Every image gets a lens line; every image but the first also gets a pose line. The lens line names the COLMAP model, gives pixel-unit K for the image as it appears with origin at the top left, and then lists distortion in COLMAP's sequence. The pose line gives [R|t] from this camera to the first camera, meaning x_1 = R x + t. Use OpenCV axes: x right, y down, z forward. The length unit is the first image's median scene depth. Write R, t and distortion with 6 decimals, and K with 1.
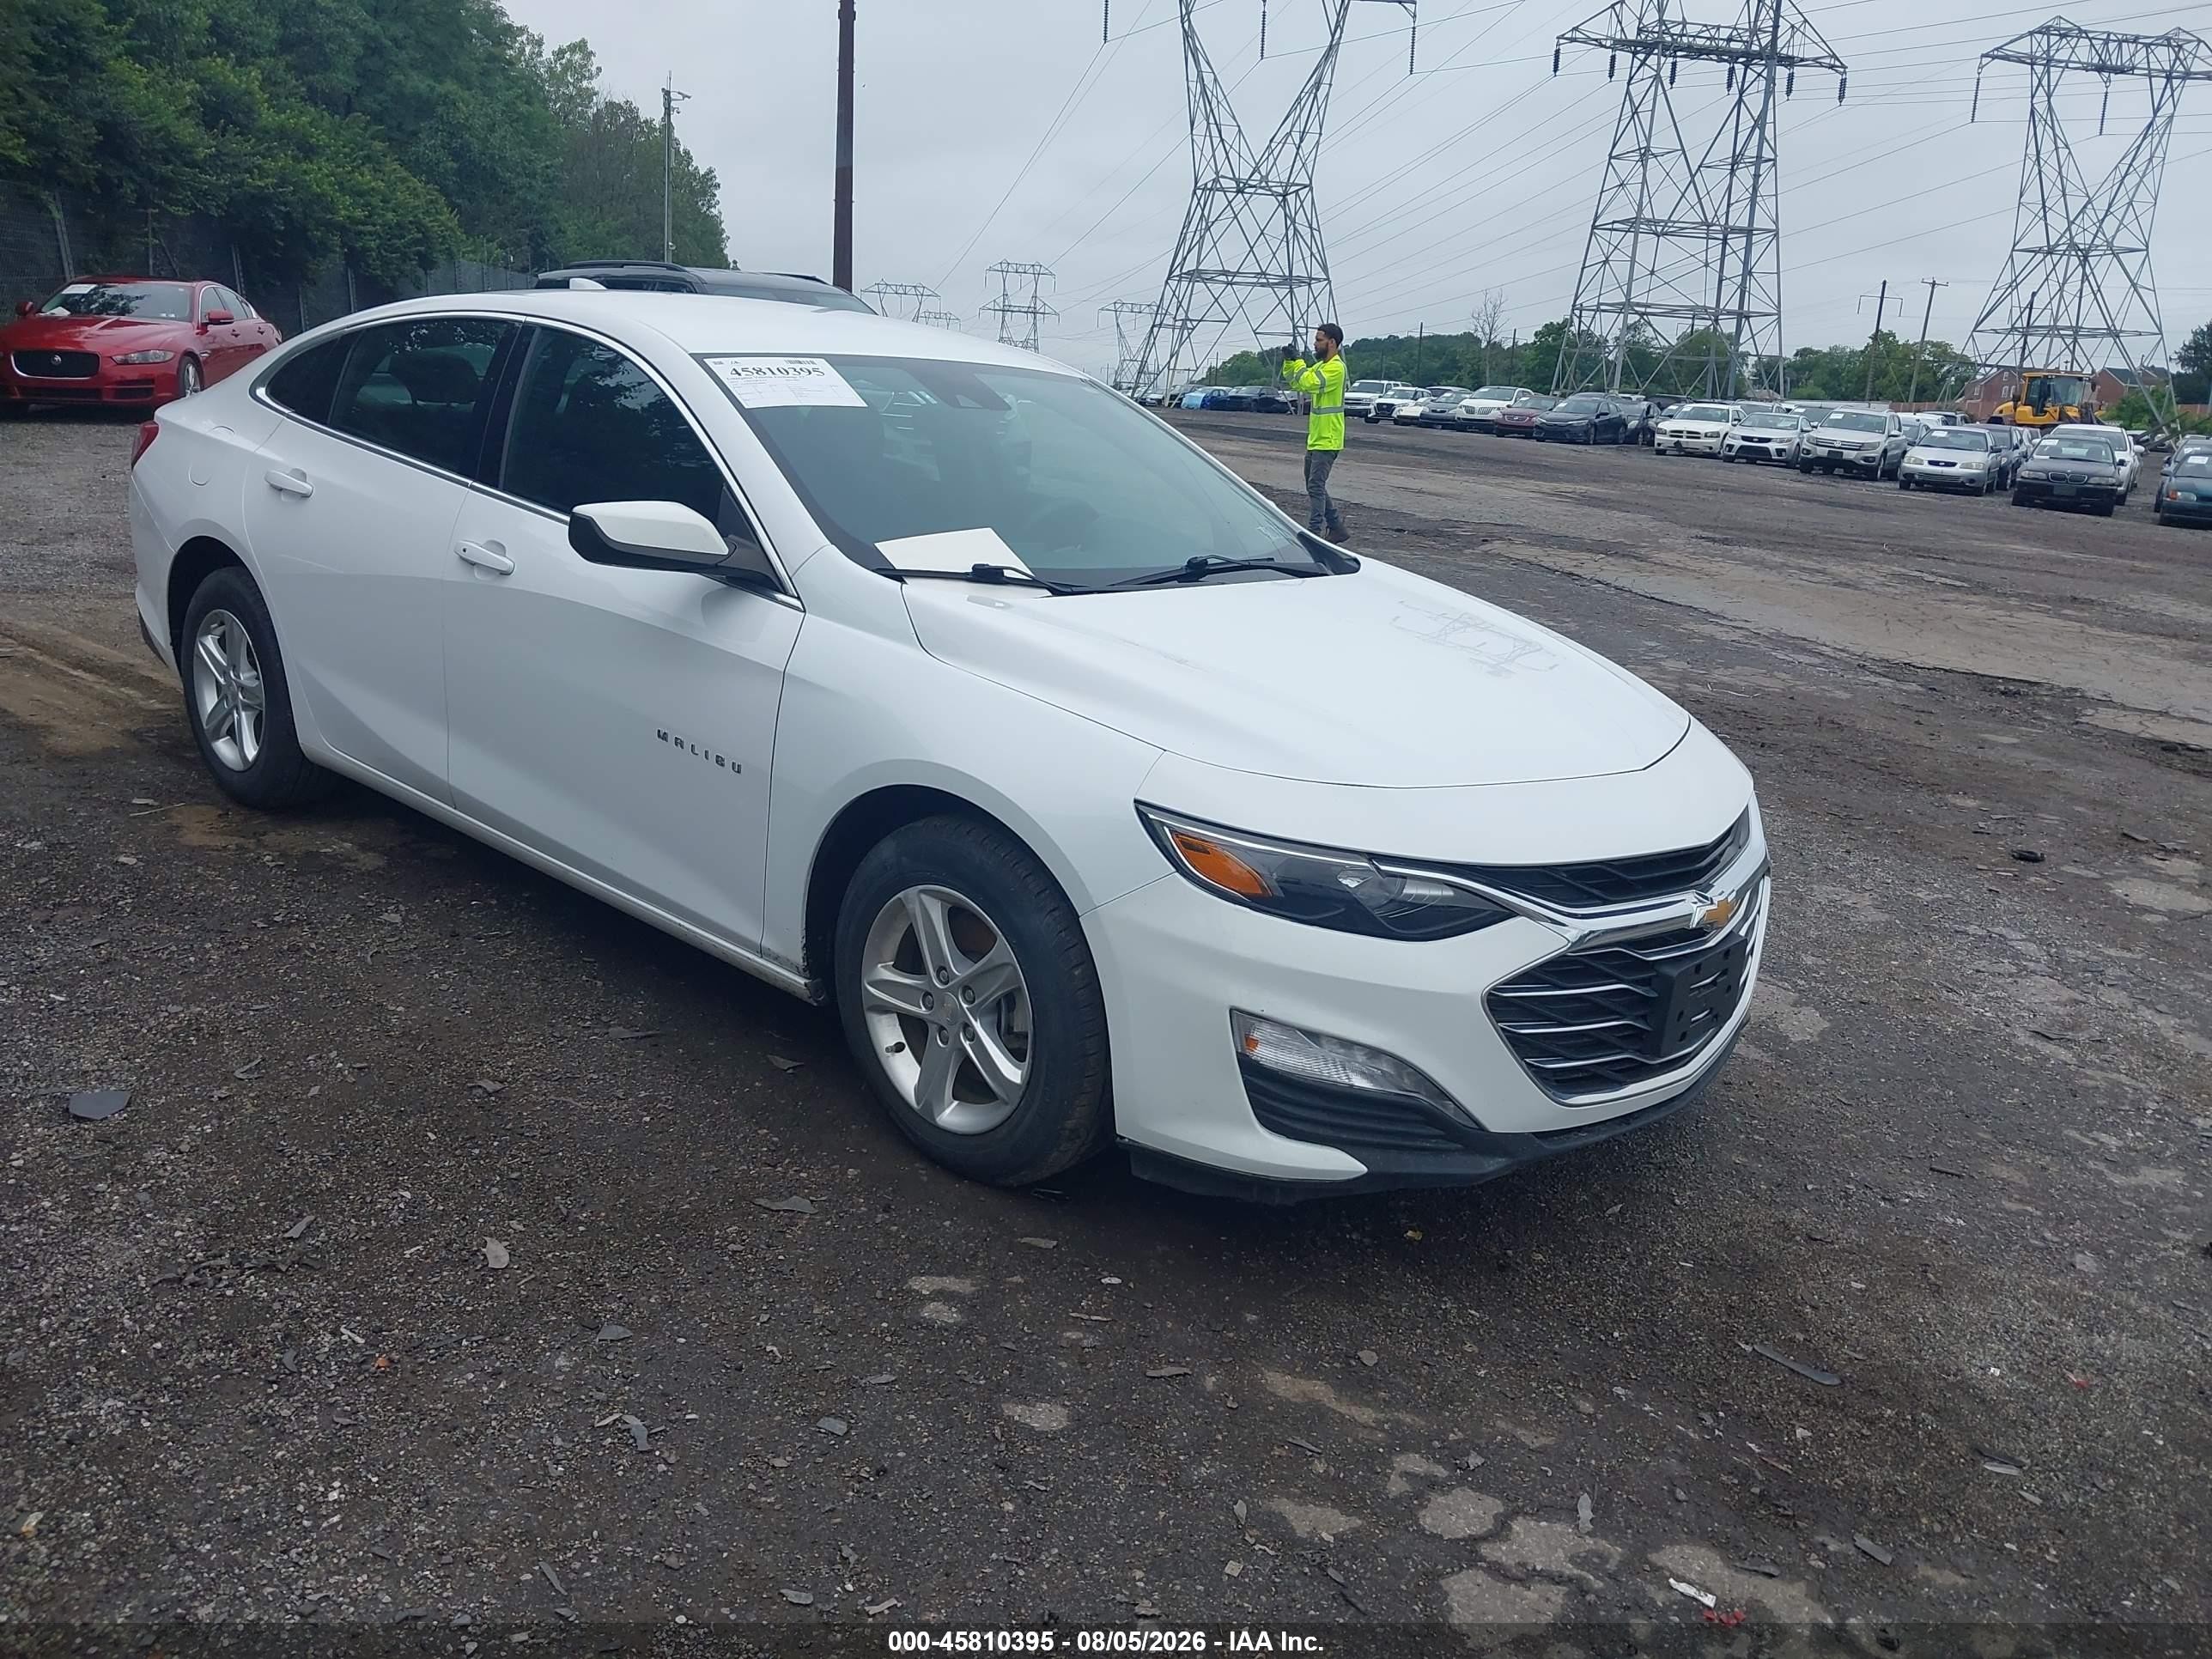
lens RADIAL K [[1751.4, 0, 1106.0], [0, 1751.4, 829.5], [0, 0, 1]] dist [0.000655, -0.002963]
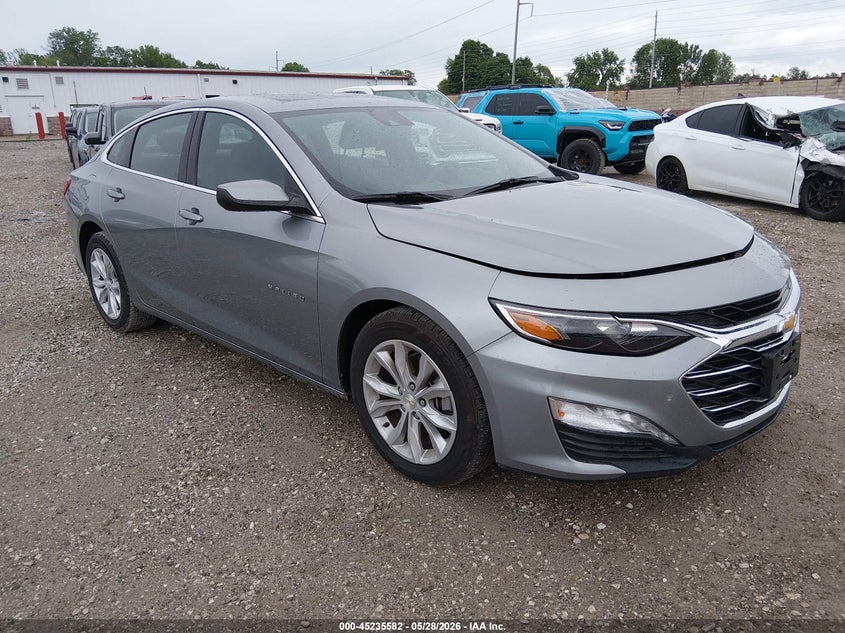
lens RADIAL K [[642.5, 0, 414.6], [0, 642.5, 318.7], [0, 0, 1]] dist [0.007564, 0.000116]
pose [[0.991101, -0.096376, -0.091812, -0.002326], [0.098744, 0.994878, 0.021601, -0.014223], [0.089260, -0.030475, 0.995542, 0.228852]]
